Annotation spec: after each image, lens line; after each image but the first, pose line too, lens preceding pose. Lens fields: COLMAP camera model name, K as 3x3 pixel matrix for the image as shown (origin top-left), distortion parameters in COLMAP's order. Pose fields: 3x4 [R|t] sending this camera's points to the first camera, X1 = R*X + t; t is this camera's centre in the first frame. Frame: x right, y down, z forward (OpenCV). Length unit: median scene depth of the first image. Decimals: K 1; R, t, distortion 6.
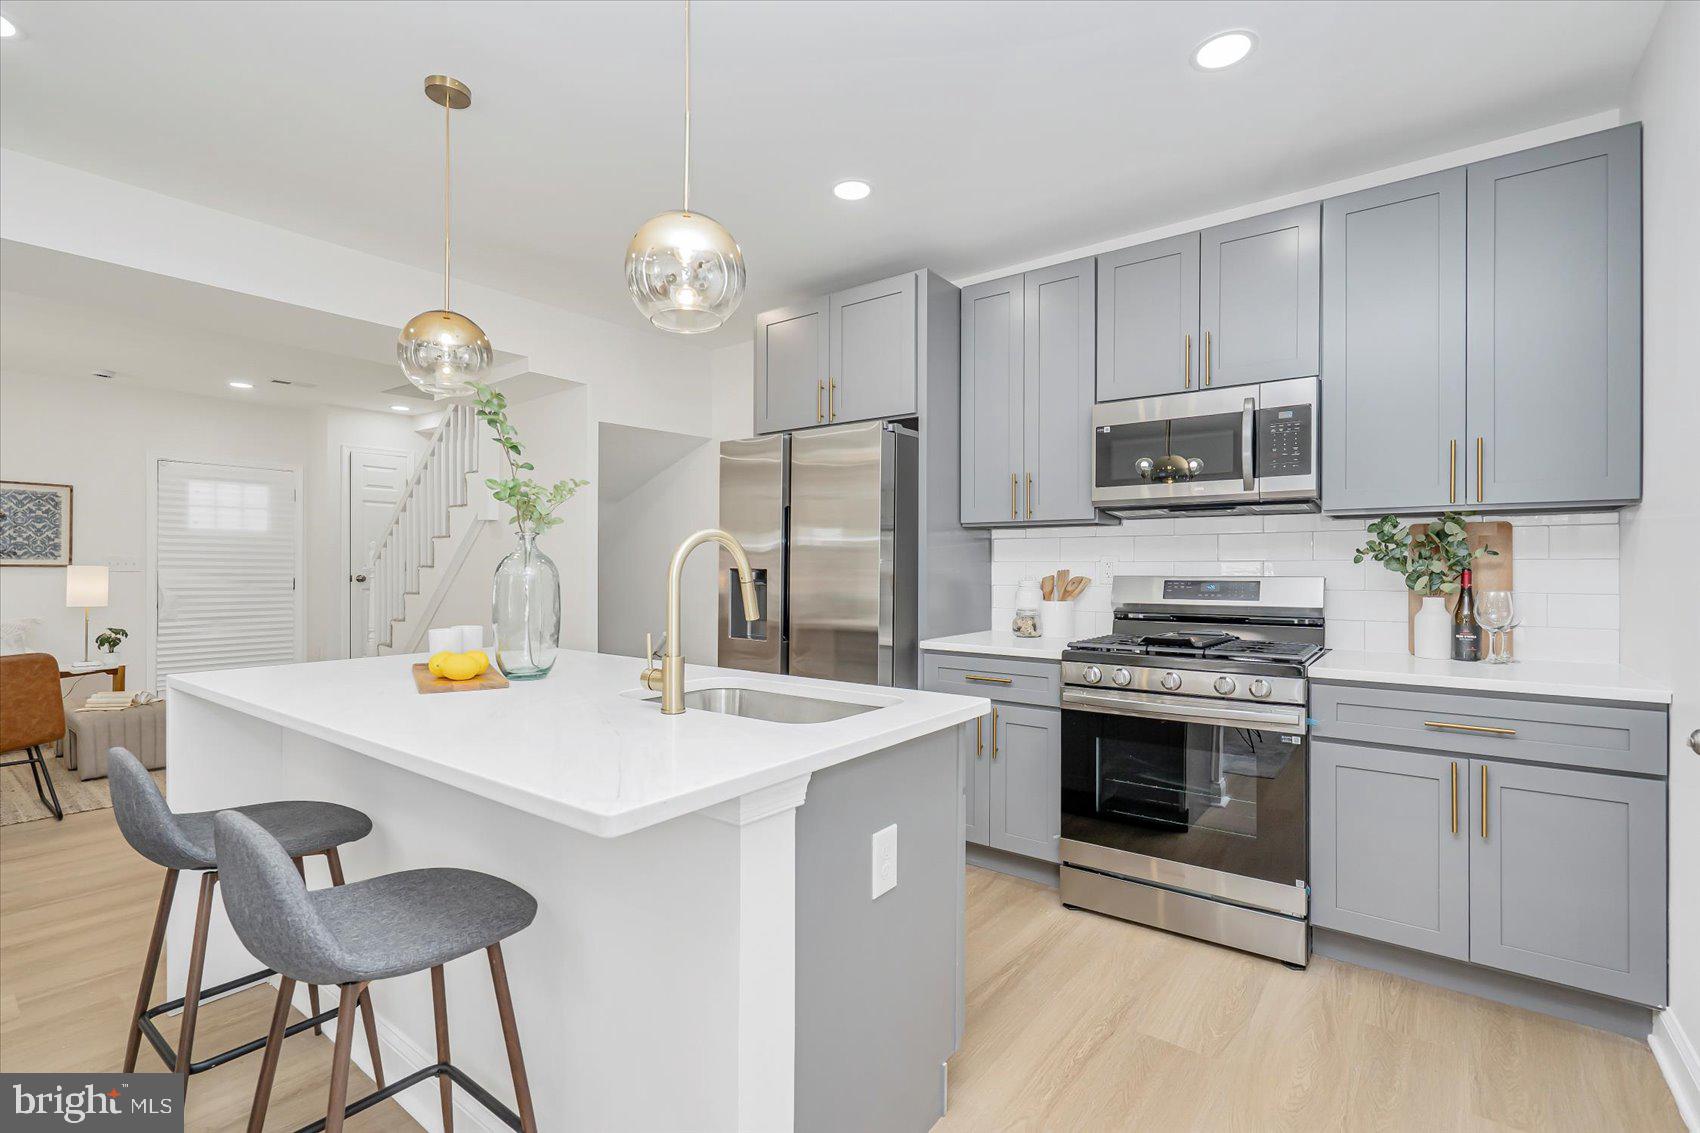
lens RADIAL K [[761.4, 0, 850.0], [0, 761.4, 566.5], [0, 0, 1]] dist [-0.002513, 0.000088]
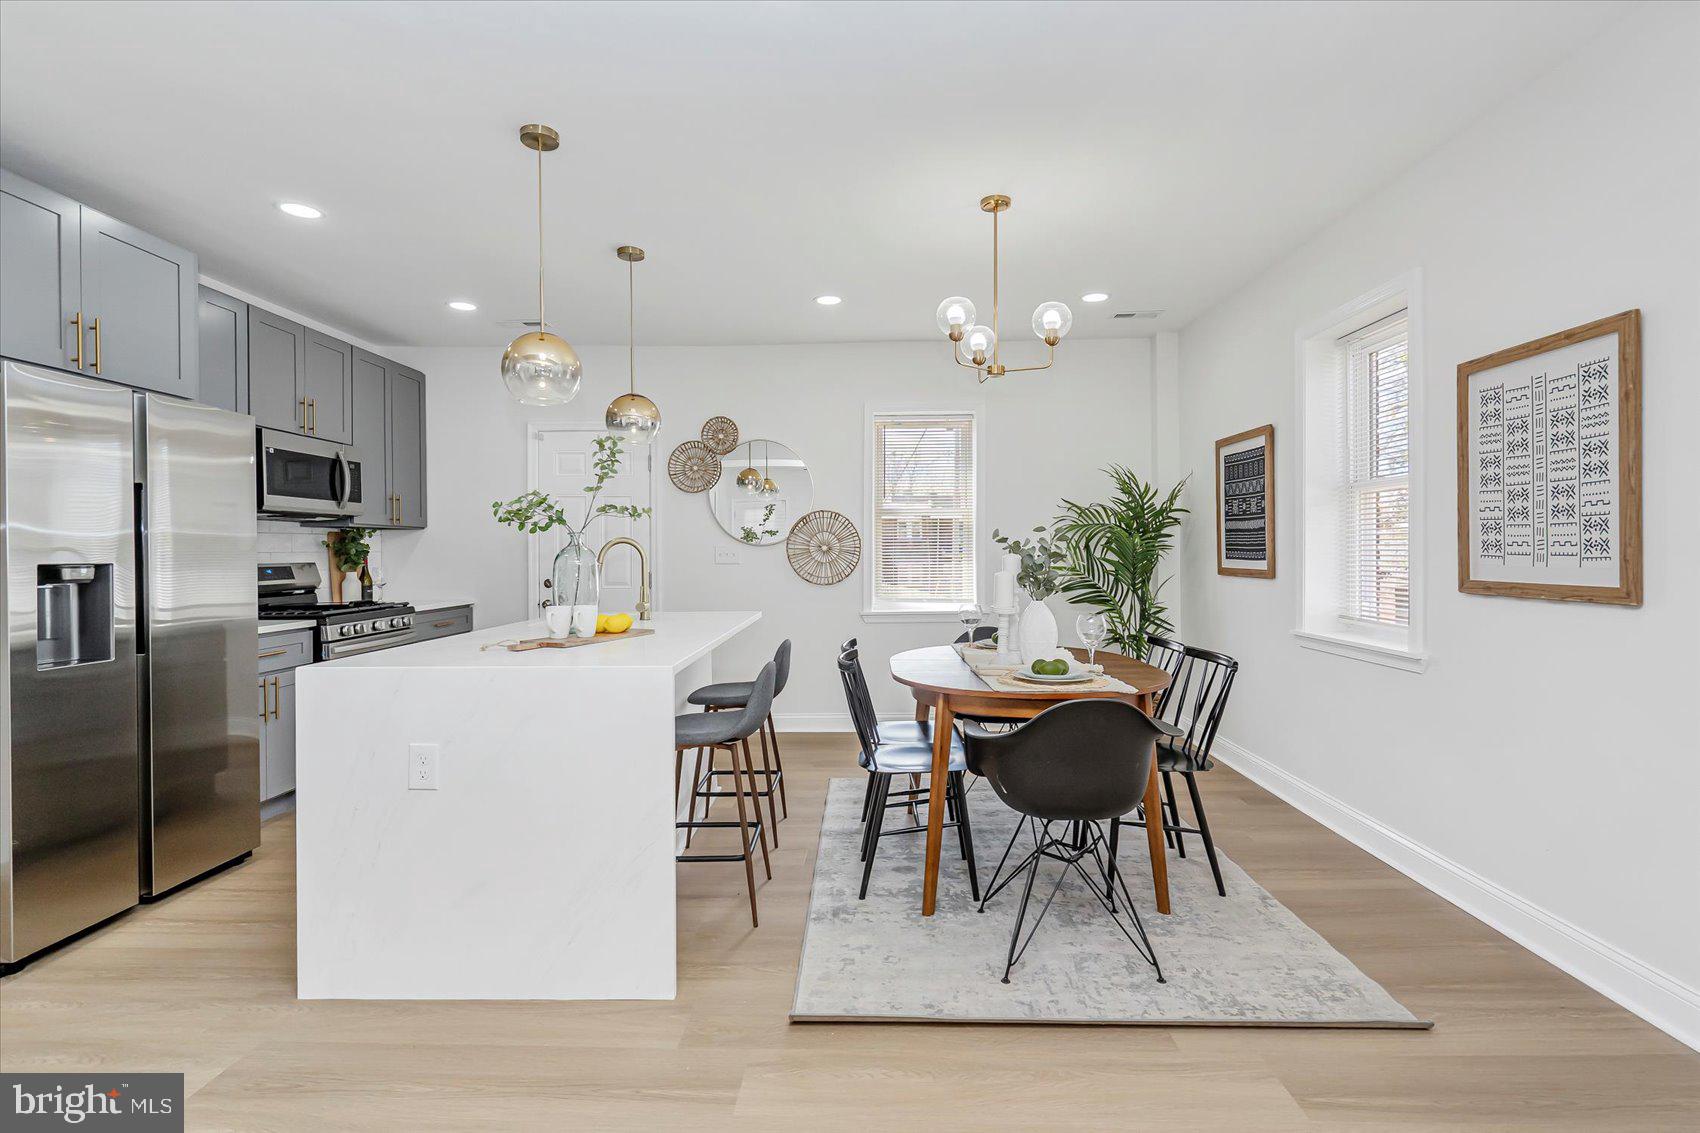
lens RADIAL K [[784.5, 0, 853.7], [0, 784.5, 556.5], [0, 0, 1]] dist [0.000625, 0.000503]
pose [[-0.589137, -0.004082, 0.808023, -1.498201], [0.005502, 0.999944, 0.009063, -0.008752], [-0.808015, 0.009786, -0.589081, 1.127826]]
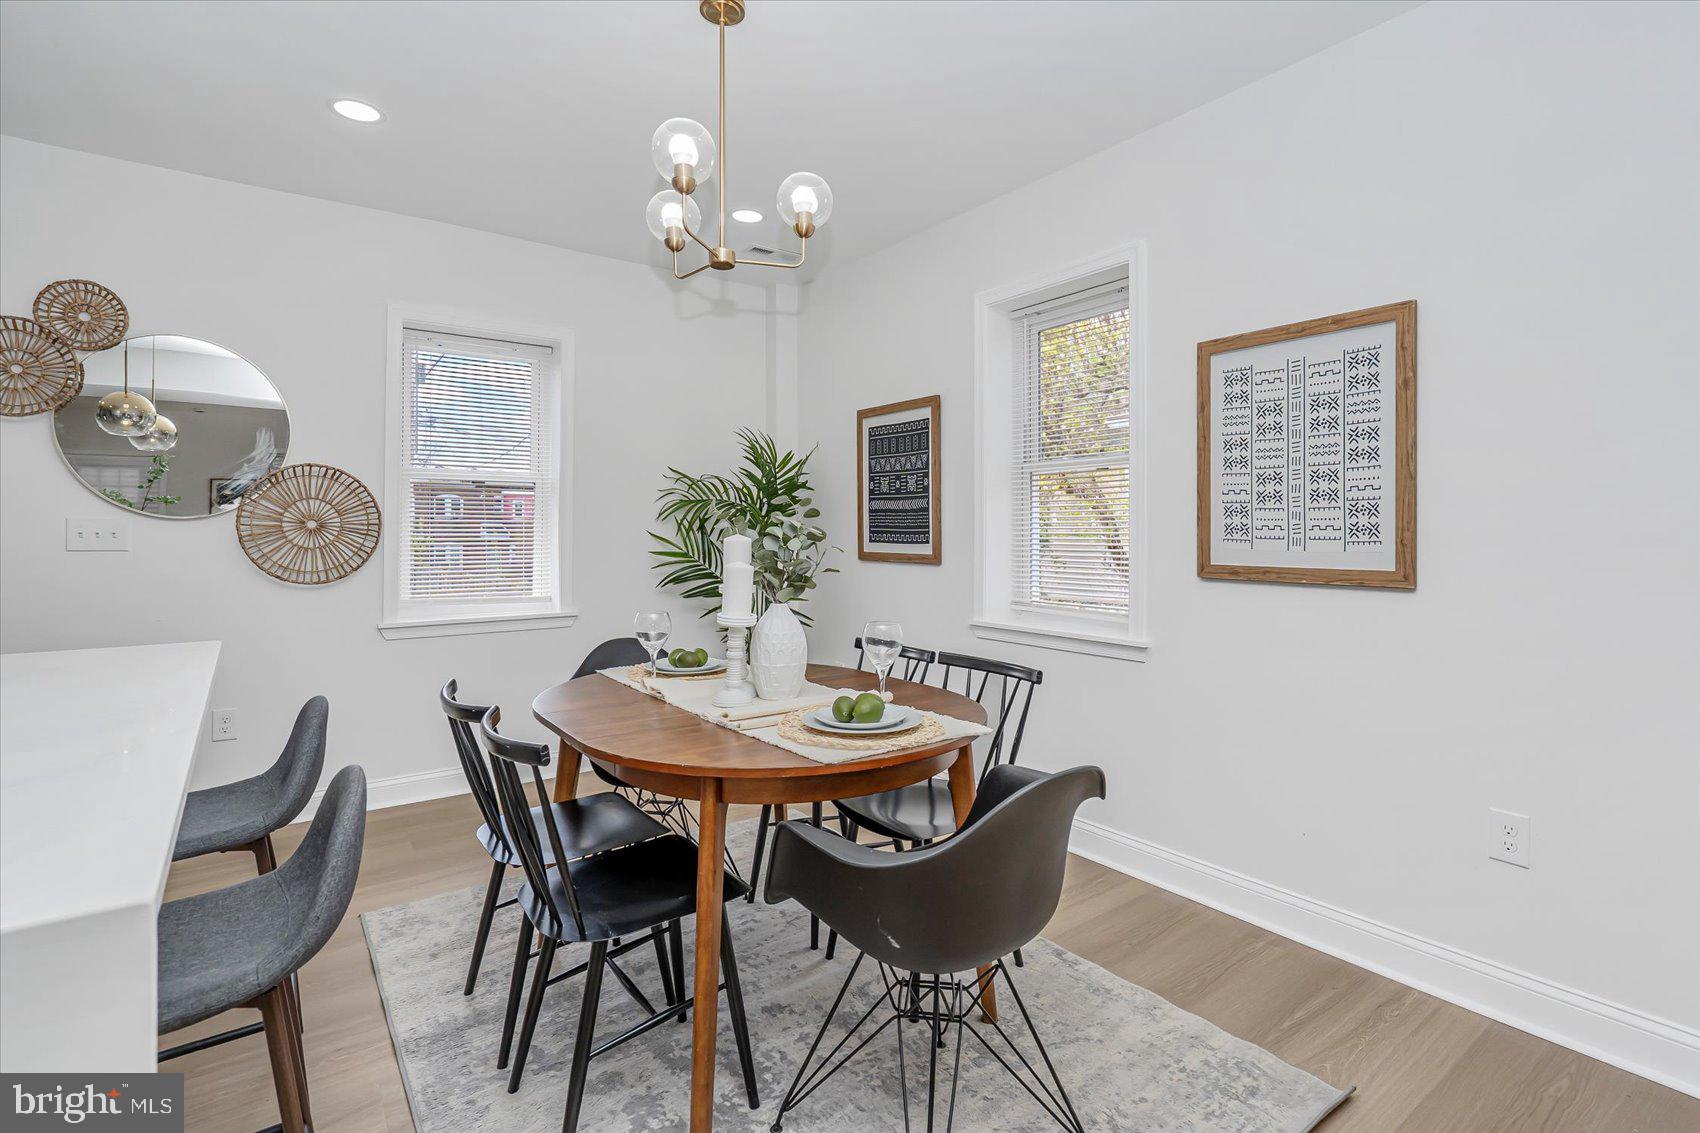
lens RADIAL K [[800.9, 0, 849.0], [0, 800.9, 532.2], [0, 0, 1]] dist [0.000325, 0.000681]
pose [[-0.959578, -0.003566, 0.281422, -0.997884], [-0.003368, 0.999994, 0.001187, -0.005160], [-0.281424, 0.000191, -0.959583, 0.983556]]
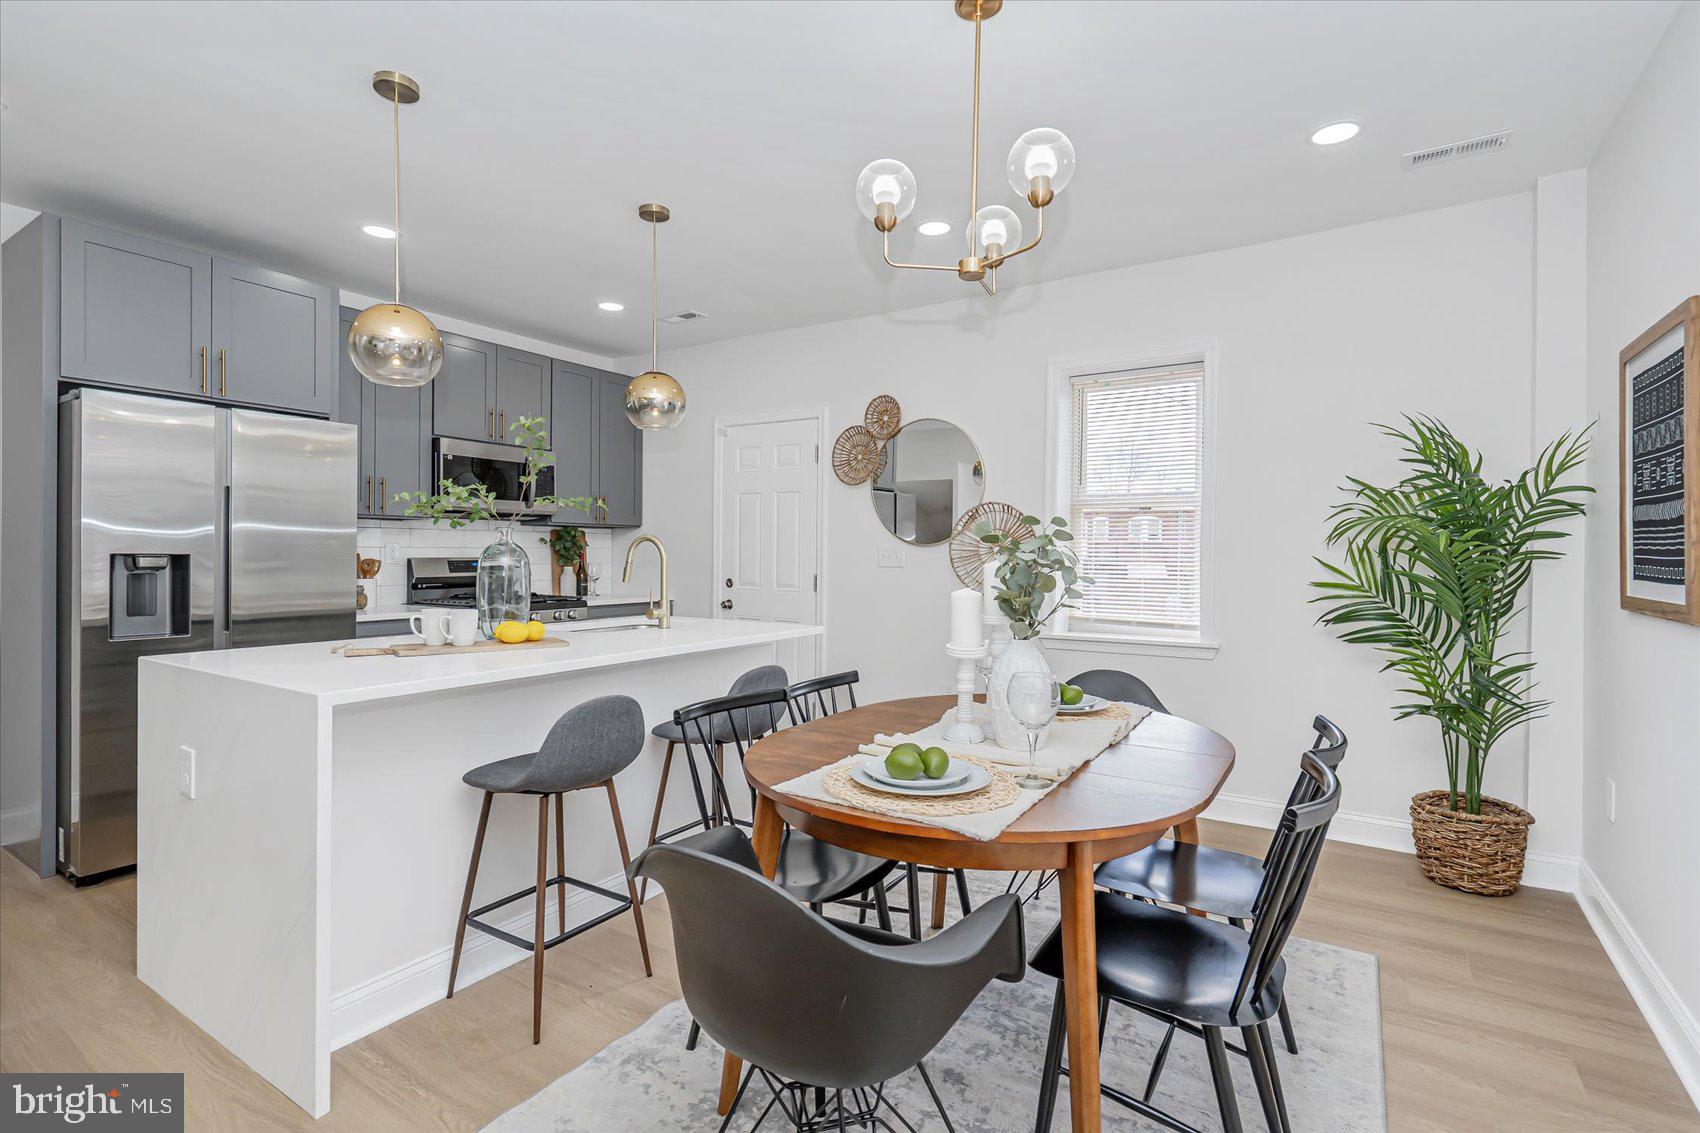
lens RADIAL K [[792.3, 0, 856.8], [0, 792.3, 563.0], [0, 0, 1]] dist [-0.000038, 0.000457]
pose [[-0.082180, -0.016476, 0.996481, -1.403354], [-0.007647, 0.999844, 0.015901, -0.009468], [-0.996588, -0.006314, -0.082293, 0.400656]]
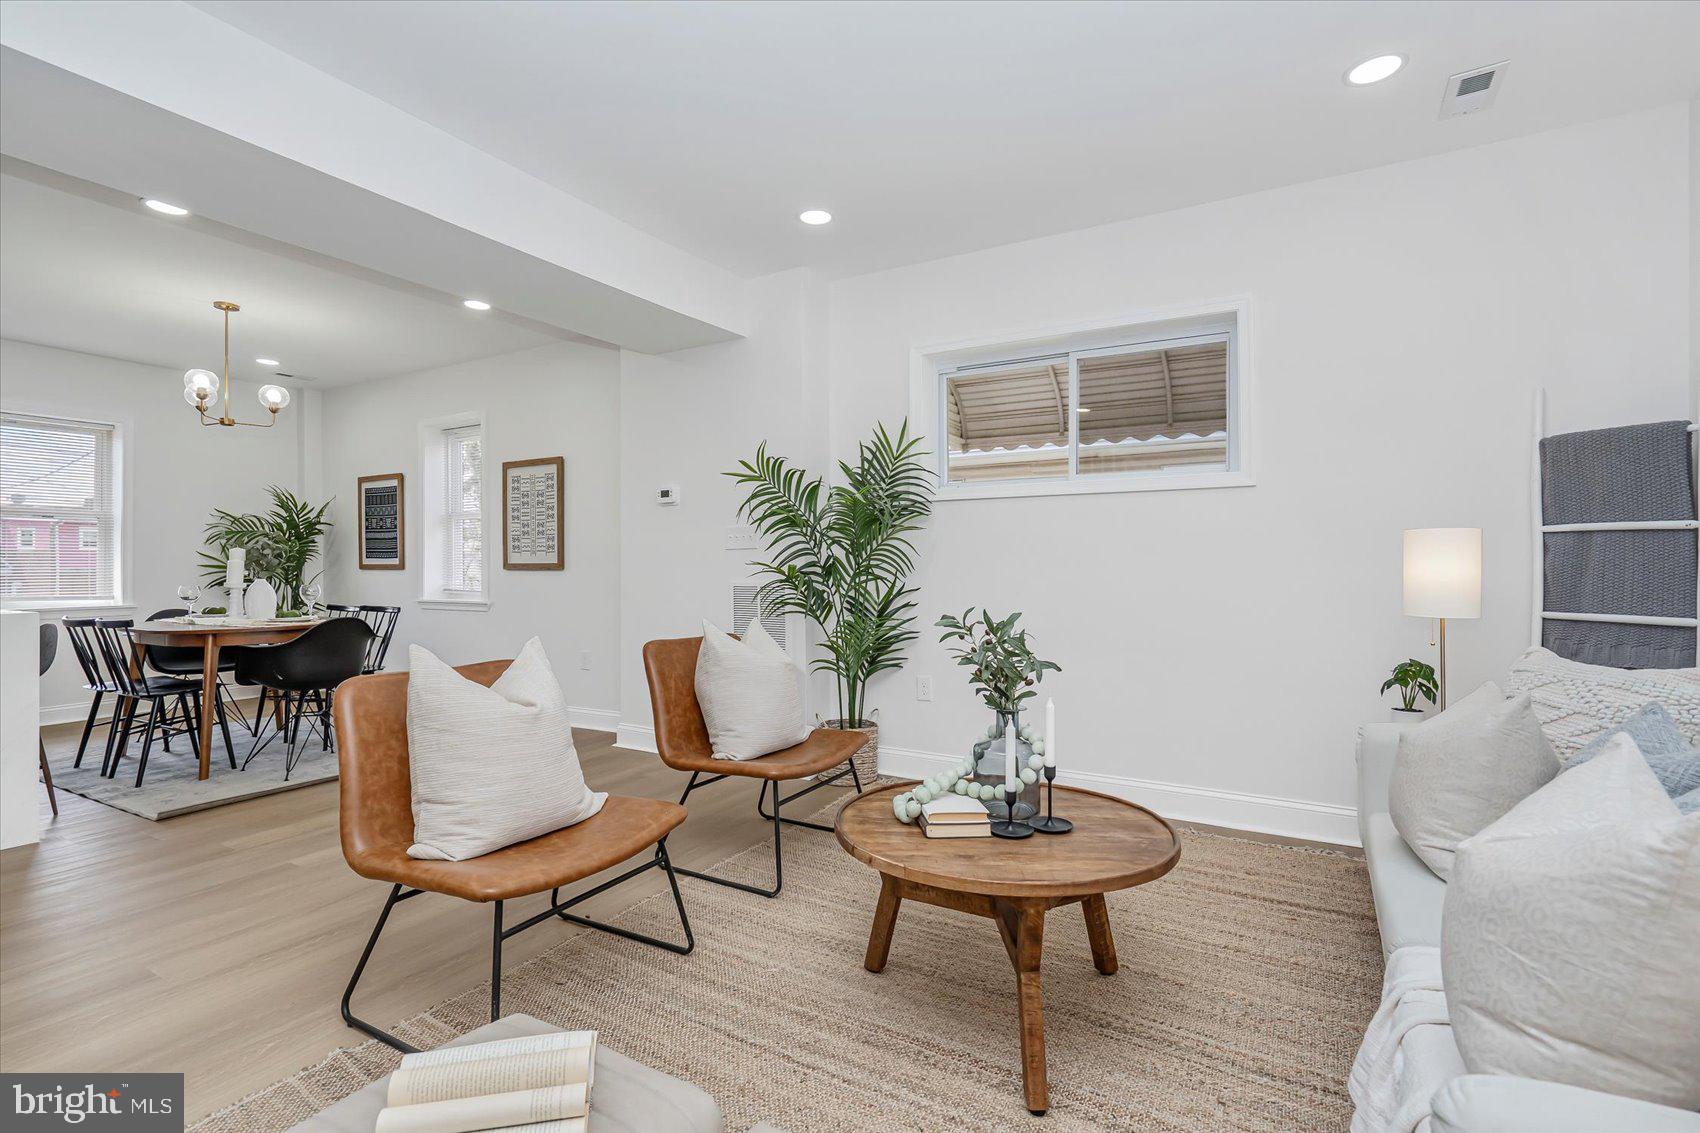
lens RADIAL K [[792.3, 0, 856.8], [0, 792.3, 563.0], [0, 0, 1]] dist [-0.000038, 0.000457]
pose [[-0.990733, 0.001640, -0.135816, -1.808936], [0.002152, 0.999991, -0.003624, 0.043928], [0.135809, -0.003883, -0.990727, 2.197234]]
